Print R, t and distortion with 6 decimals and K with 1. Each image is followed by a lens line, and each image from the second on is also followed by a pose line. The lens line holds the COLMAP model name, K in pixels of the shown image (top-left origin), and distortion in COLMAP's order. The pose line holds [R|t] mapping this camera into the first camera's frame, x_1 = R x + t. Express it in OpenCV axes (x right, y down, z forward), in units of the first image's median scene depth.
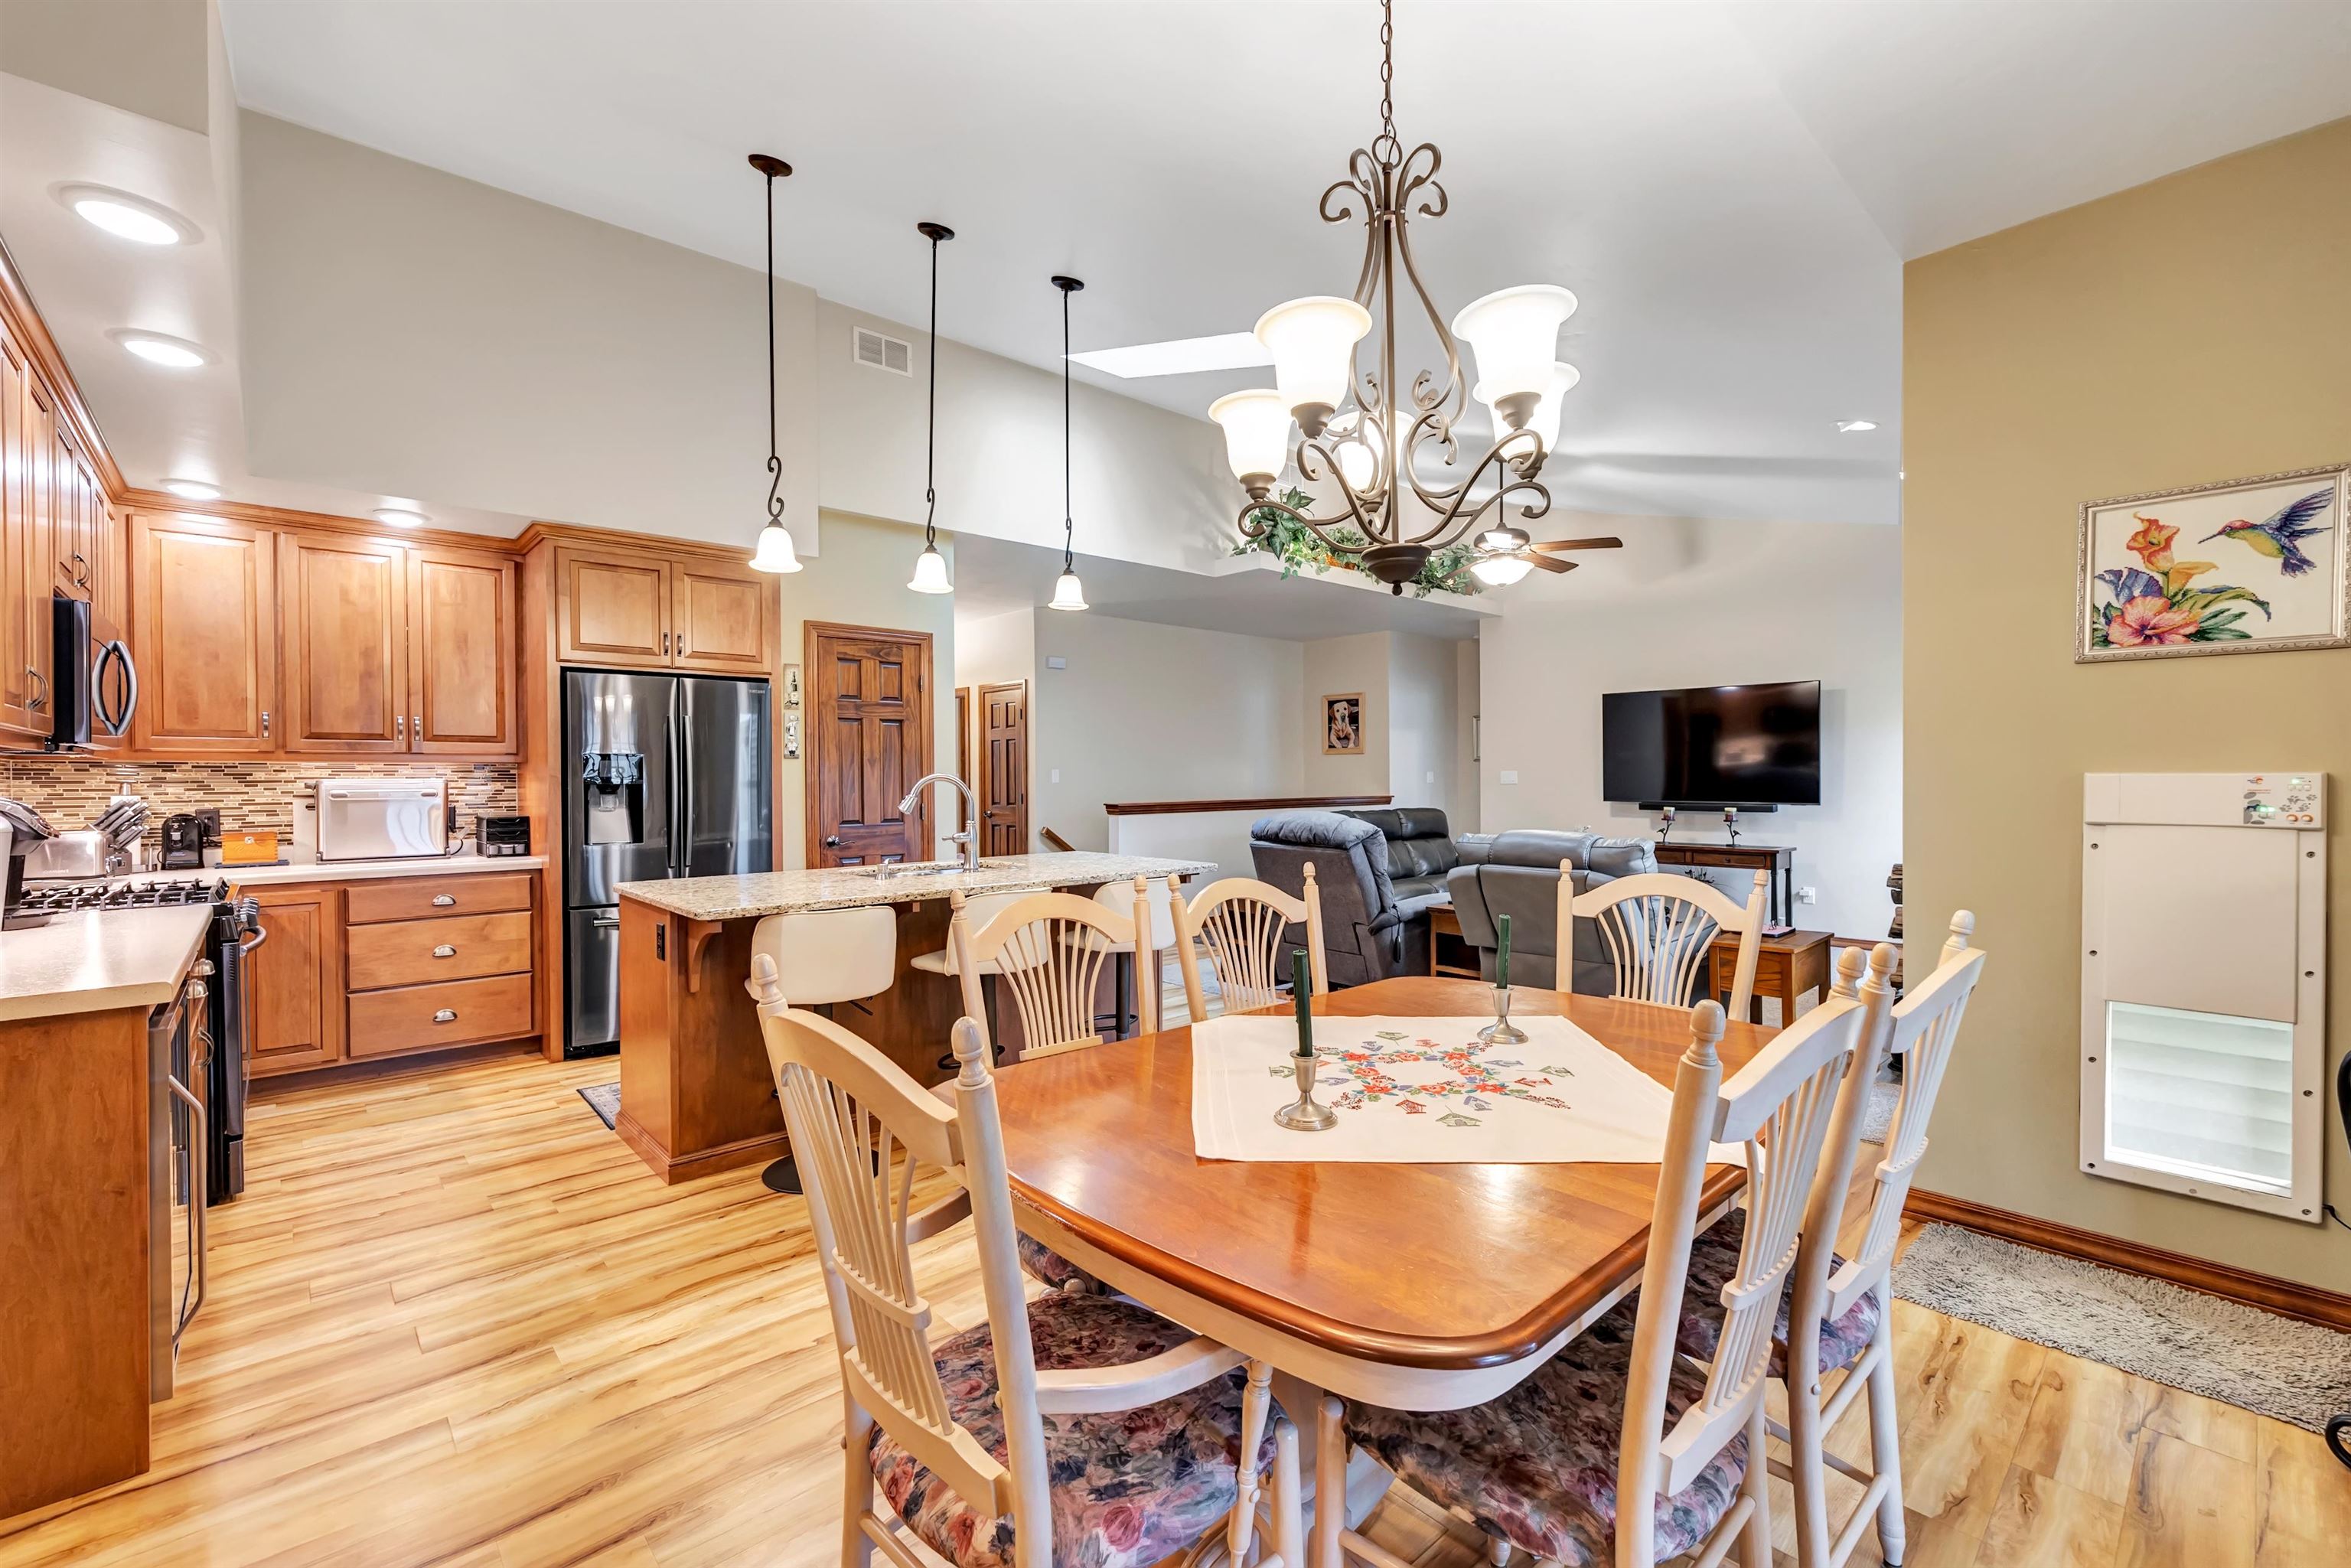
lens RADIAL K [[1001.1, 0, 1106.0], [0, 1001.1, 805.9], [0, 0, 1]] dist [0.001611, -0.000873]
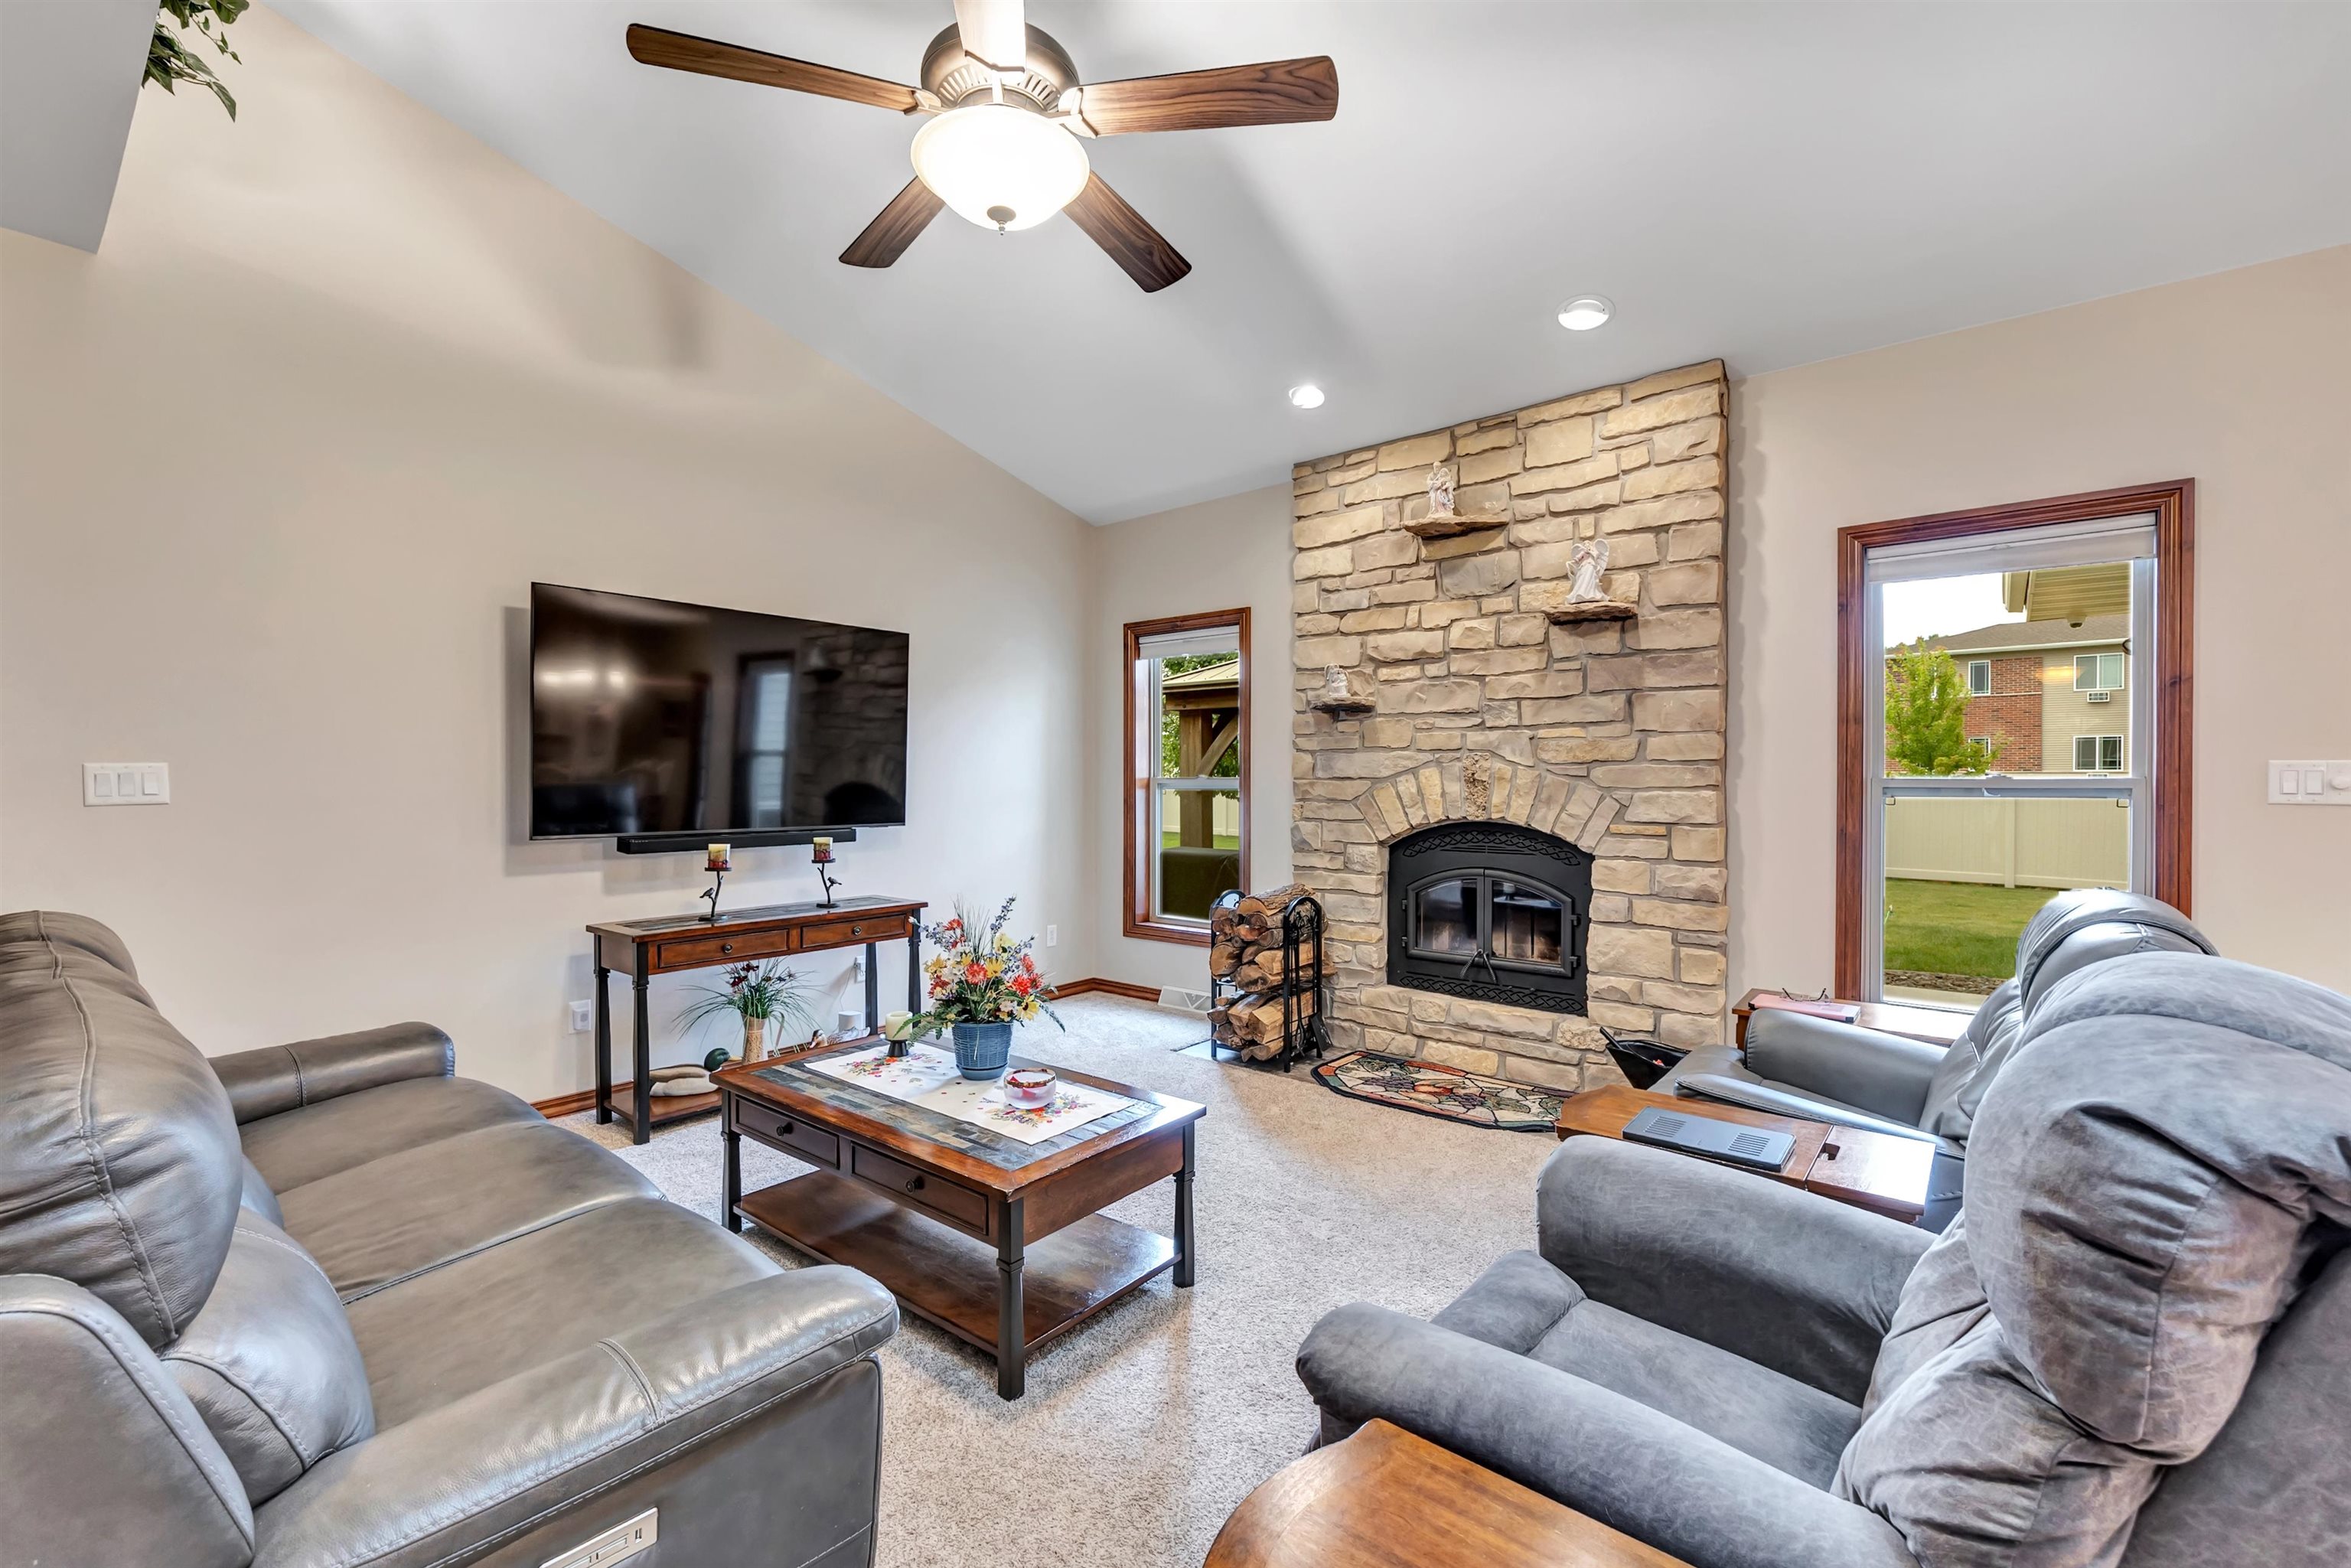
lens RADIAL K [[1001.1, 0, 1213.9], [0, 1001.1, 783.4], [0, 0, 1]] dist [0.001611, -0.000873]
pose [[-0.188639, -0.000435, 0.982046, 0.108149], [0.028958, 0.999563, 0.006005, -0.071449], [-0.981620, 0.029571, -0.188544, 2.597689]]
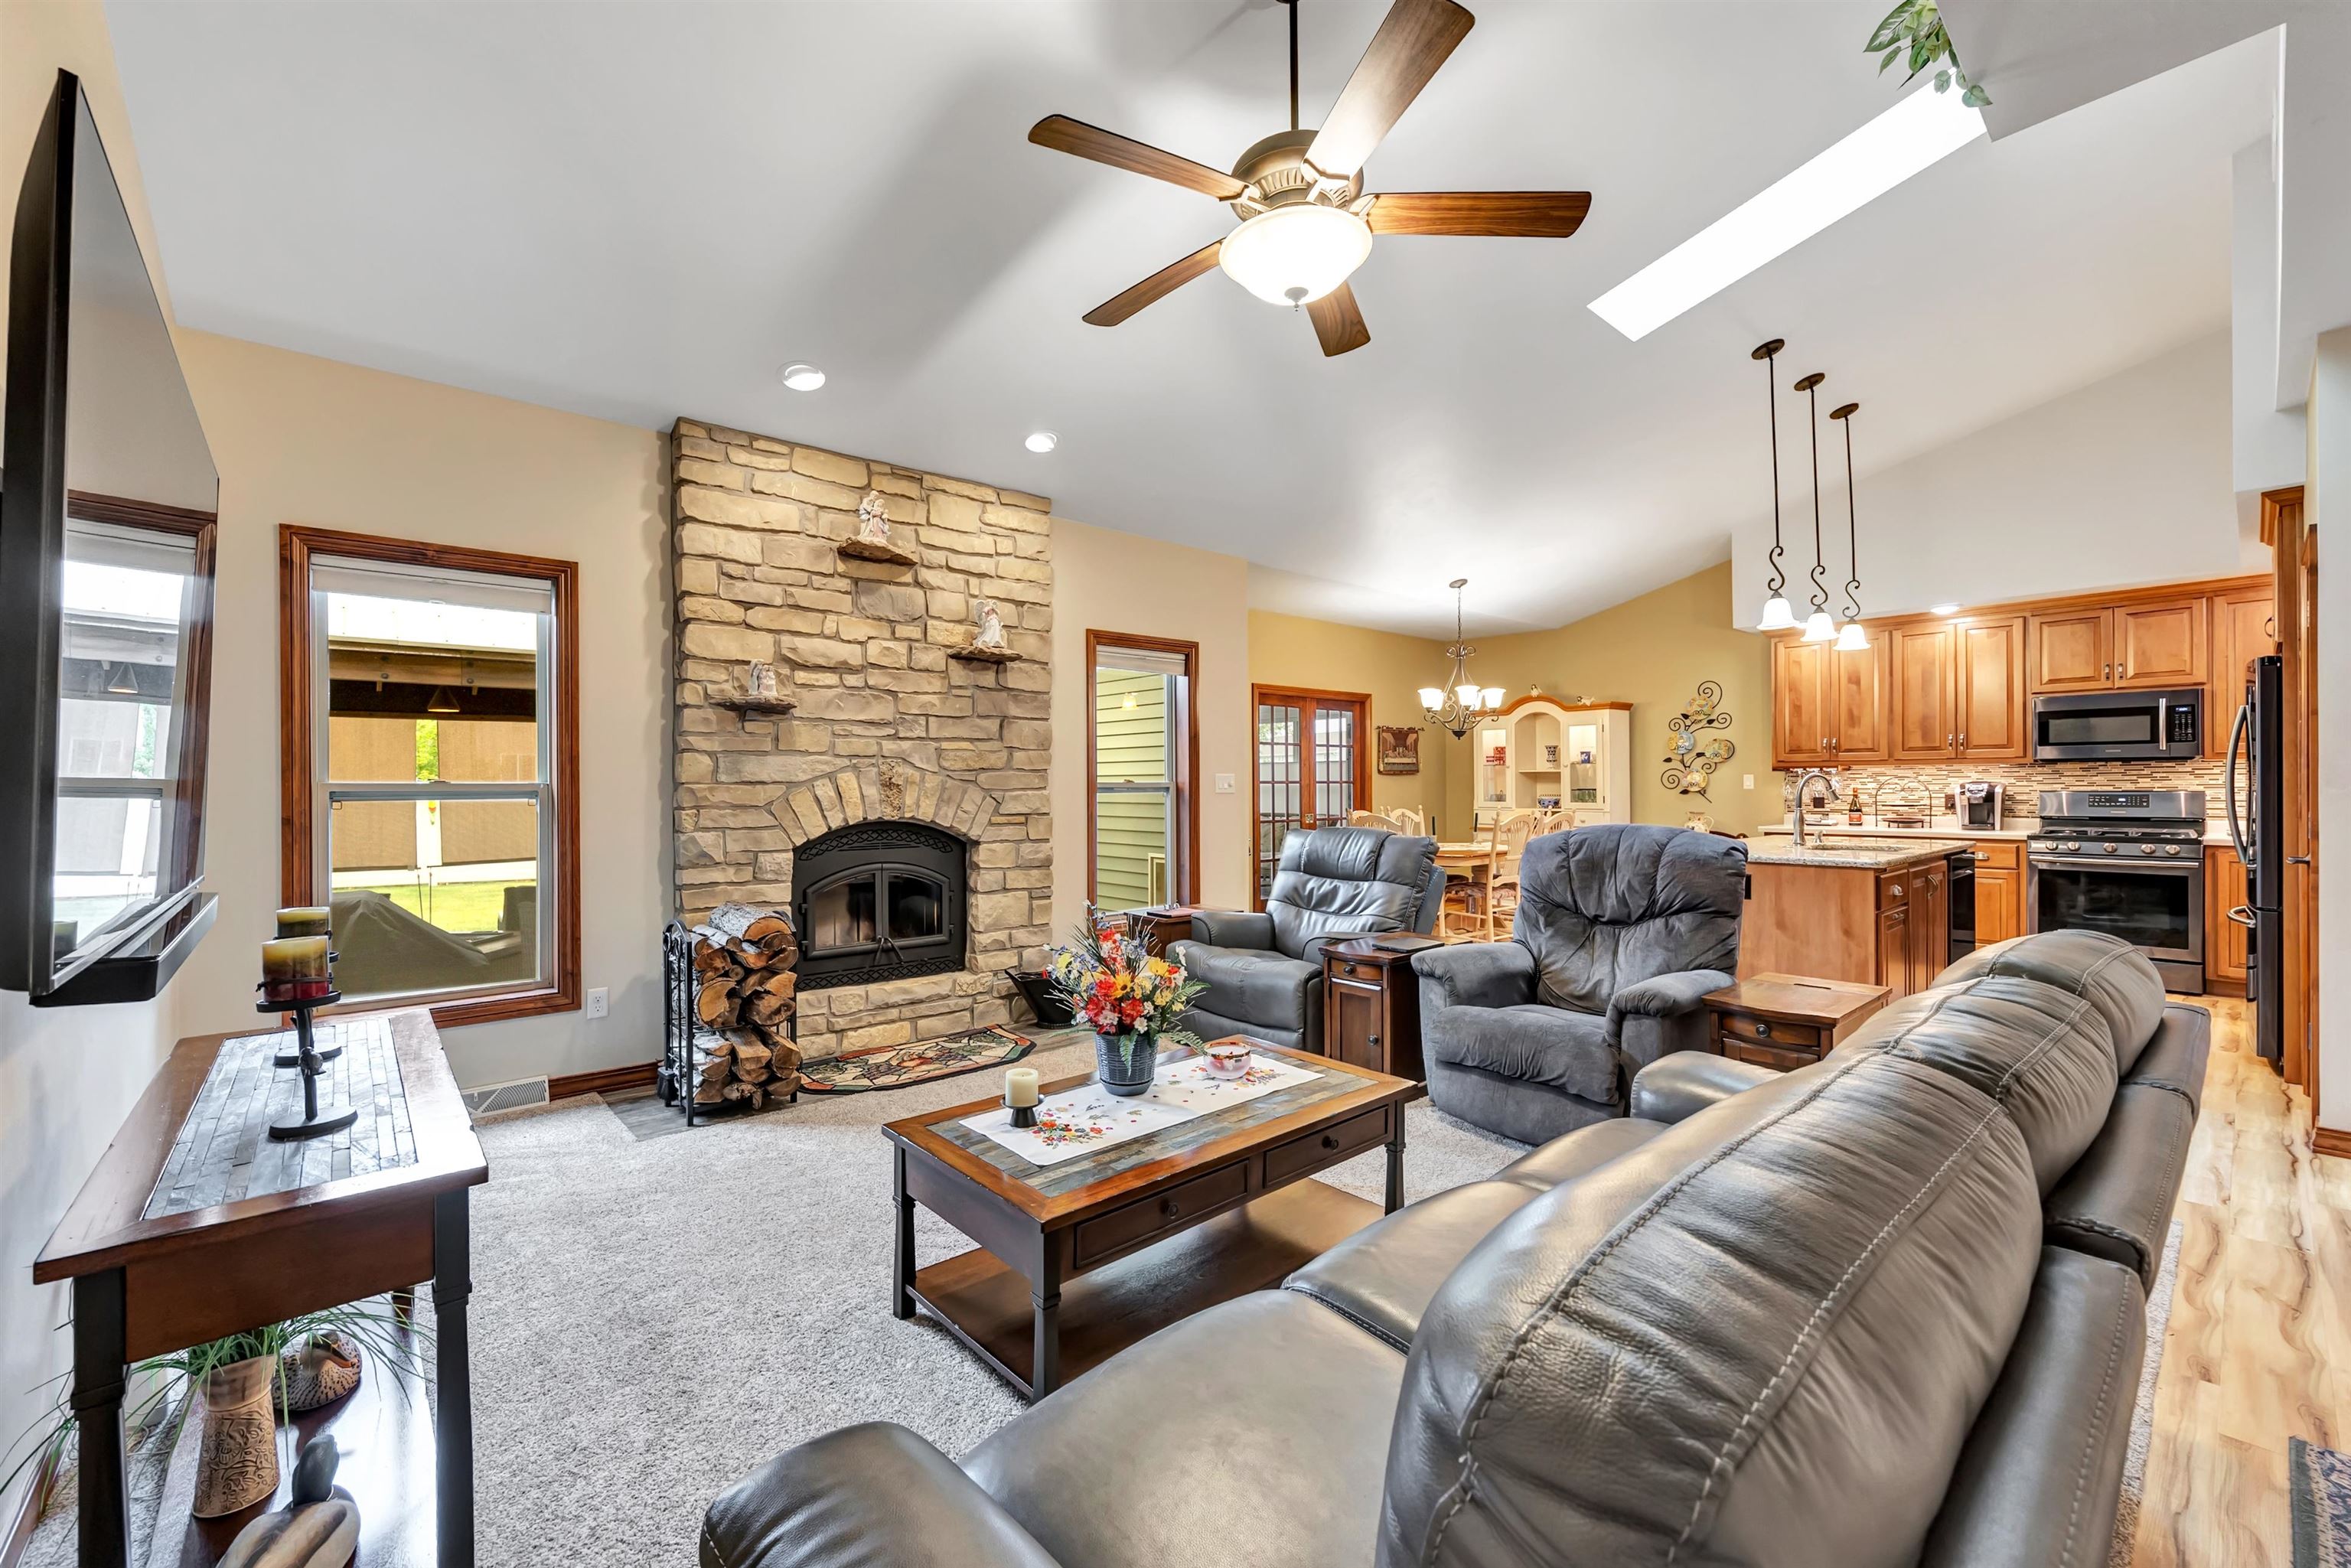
lens RADIAL K [[937.5, 0, 1122.3], [0, 937.5, 787.2], [0, 0, 1]] dist [-0.002931, 0.000910]
pose [[-0.999910, 0.010797, 0.007985, 1.213001], [0.011030, 0.999495, 0.029799, -0.095710], [-0.007659, 0.029884, -0.999524, 3.599665]]
